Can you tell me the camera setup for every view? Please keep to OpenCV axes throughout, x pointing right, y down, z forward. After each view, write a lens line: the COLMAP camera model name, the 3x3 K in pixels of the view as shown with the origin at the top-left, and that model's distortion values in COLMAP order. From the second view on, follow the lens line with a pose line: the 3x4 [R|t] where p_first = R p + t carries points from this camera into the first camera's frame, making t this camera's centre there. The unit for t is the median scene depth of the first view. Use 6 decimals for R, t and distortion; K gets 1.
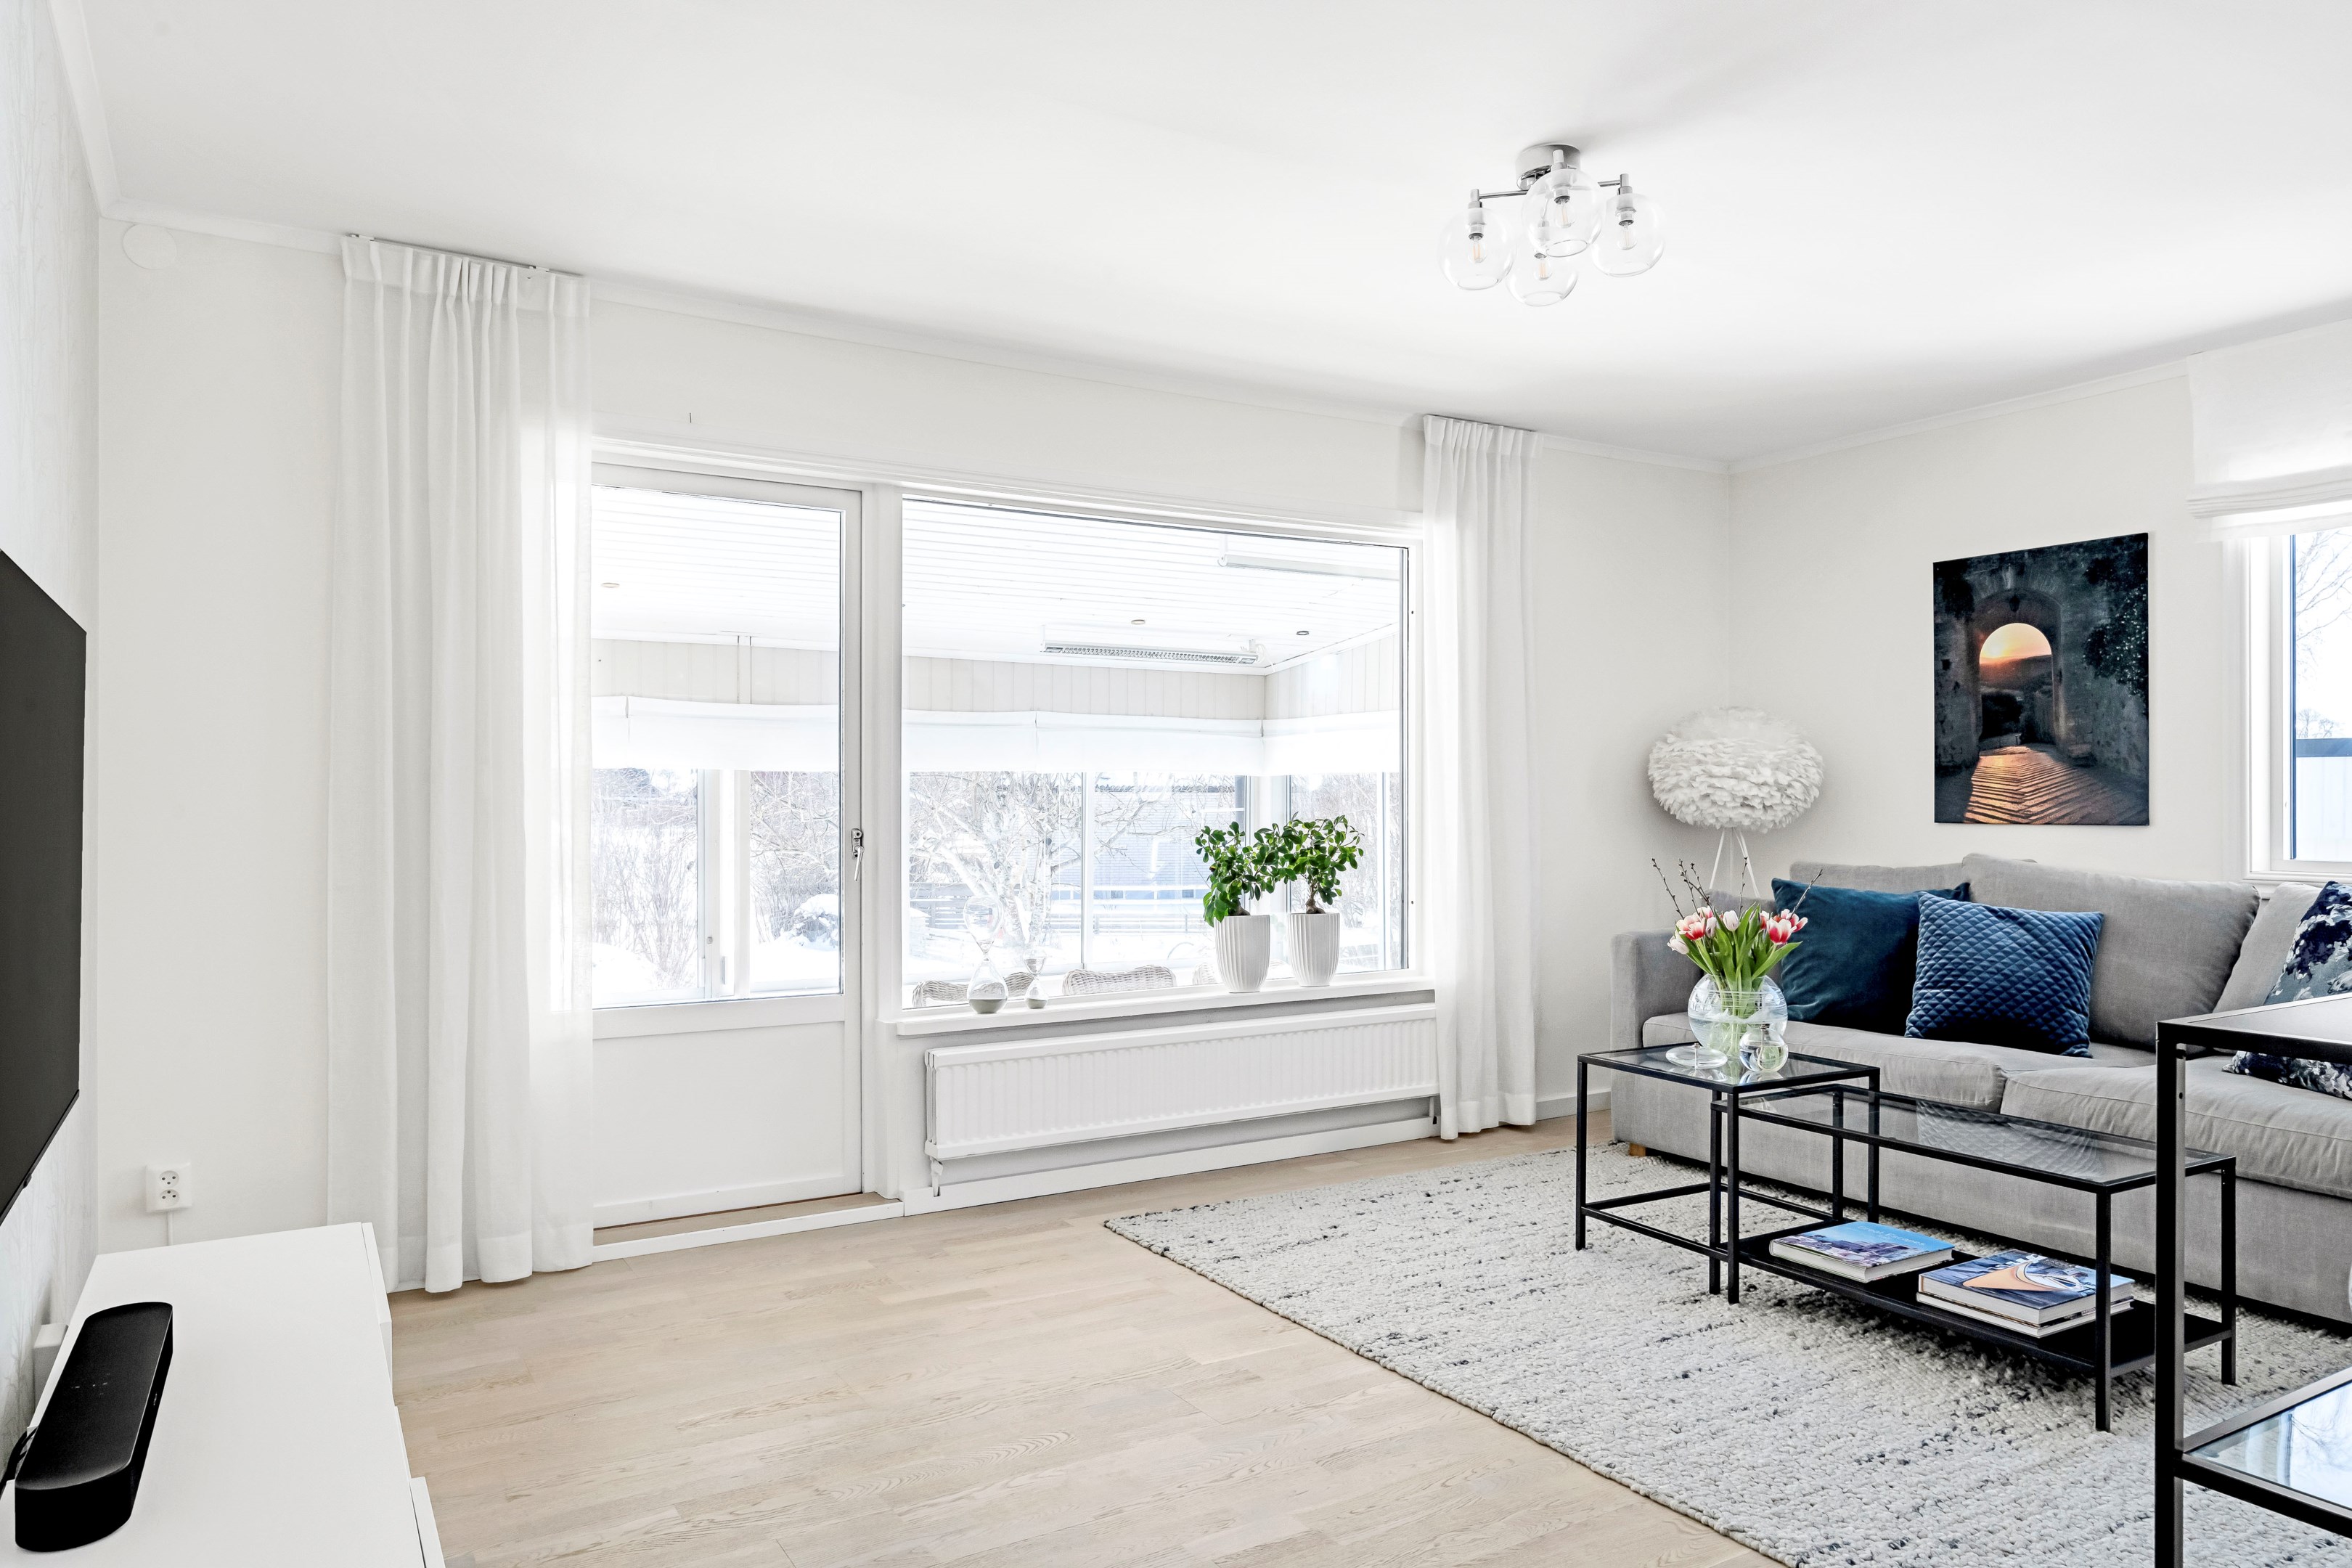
lens RADIAL K [[1501.5, 0, 1175.8], [0, 1501.5, 792.6], [0, 0, 1]] dist [0.005030, 0.002565]
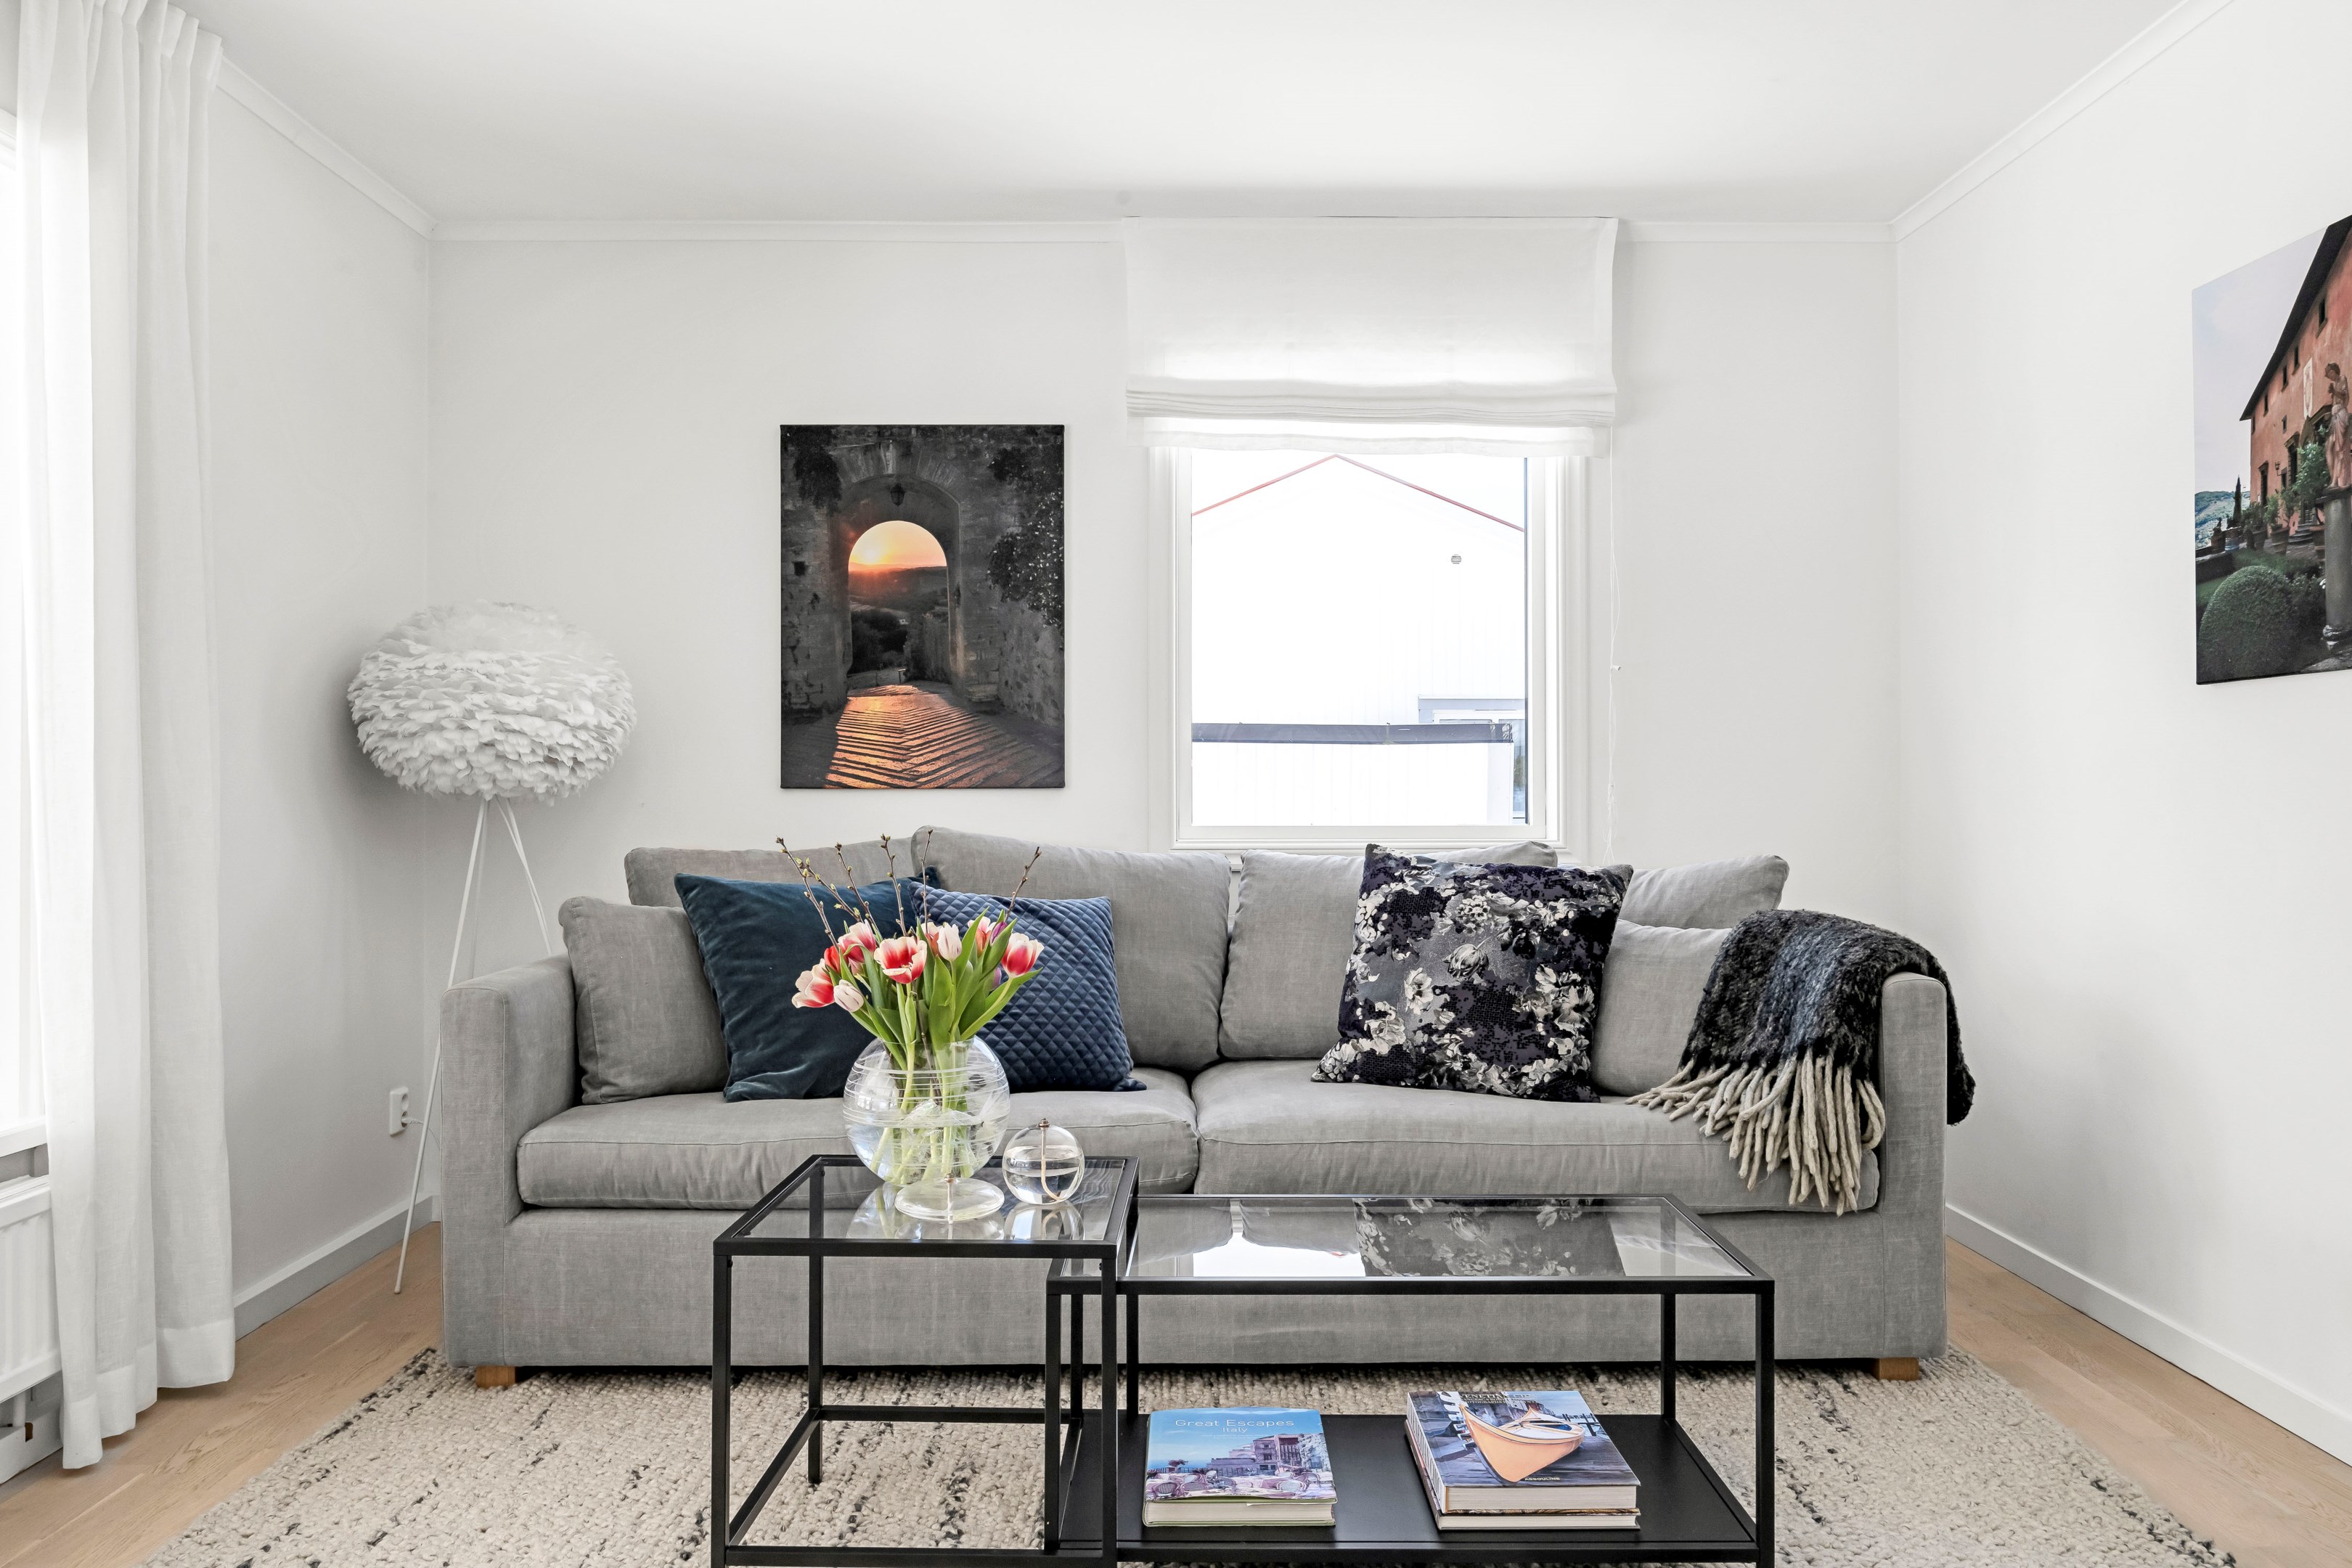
lens RADIAL K [[1702.7, 0, 1177.2], [0, 1702.7, 782.6], [0, 0, 1]] dist [-0.008278, -0.003505]
pose [[0.509722, 0.005039, 0.860324, -0.101474], [-0.003639, 0.999987, -0.003701, 0.020755], [-0.860332, -0.001245, 0.509733, 0.453155]]
